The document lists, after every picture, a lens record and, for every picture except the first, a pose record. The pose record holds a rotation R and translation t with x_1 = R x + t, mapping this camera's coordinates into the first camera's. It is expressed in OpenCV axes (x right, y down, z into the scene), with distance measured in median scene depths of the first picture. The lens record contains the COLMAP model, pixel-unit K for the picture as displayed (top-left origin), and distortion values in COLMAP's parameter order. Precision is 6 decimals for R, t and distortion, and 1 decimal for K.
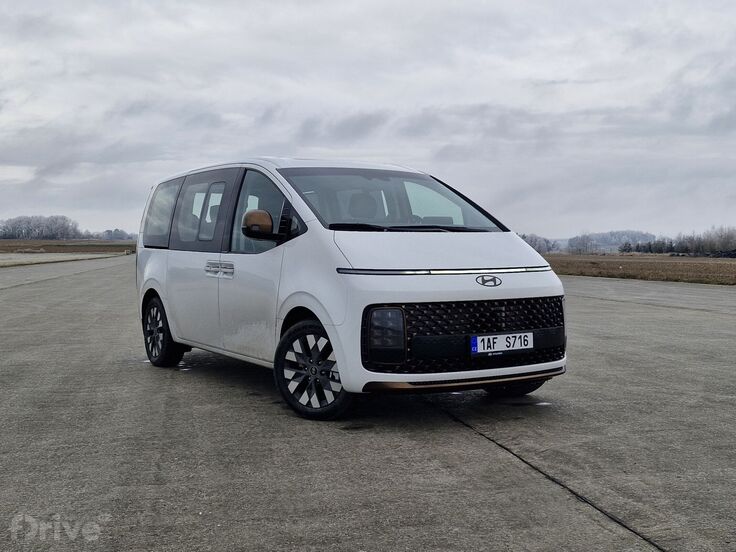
lens RADIAL K [[879.2, 0, 367.6], [0, 879.2, 292.8], [0, 0, 1]] dist [0.092268, -0.030184]
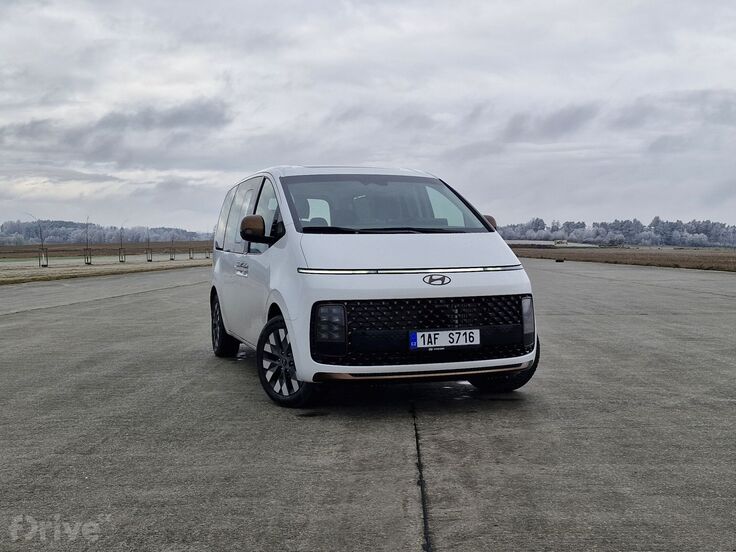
lens RADIAL K [[878.9, 0, 368.0], [0, 878.9, 276.0], [0, 0, 1]] dist [0.180786, -0.417337]
pose [[0.973131, 0.000770, -0.230251, 0.303080], [-0.004493, 0.999868, -0.015644, -0.001283], [0.230208, 0.016259, 0.973006, -0.047361]]
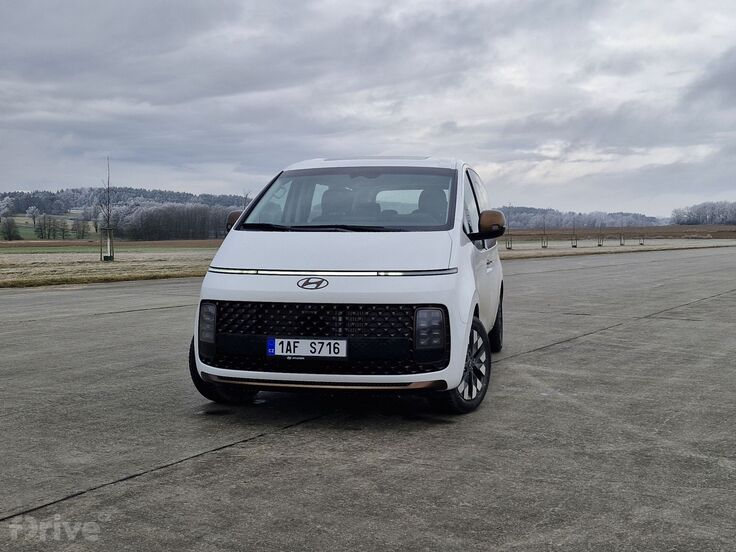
lens RADIAL K [[879.2, 0, 367.6], [0, 879.2, 292.8], [0, 0, 1]] dist [0.092268, -0.030184]
pose [[0.732884, 0.053290, -0.678263, 0.848294], [-0.042281, 0.998568, 0.032769, -0.037895], [0.679038, 0.004661, 0.734088, 0.331476]]
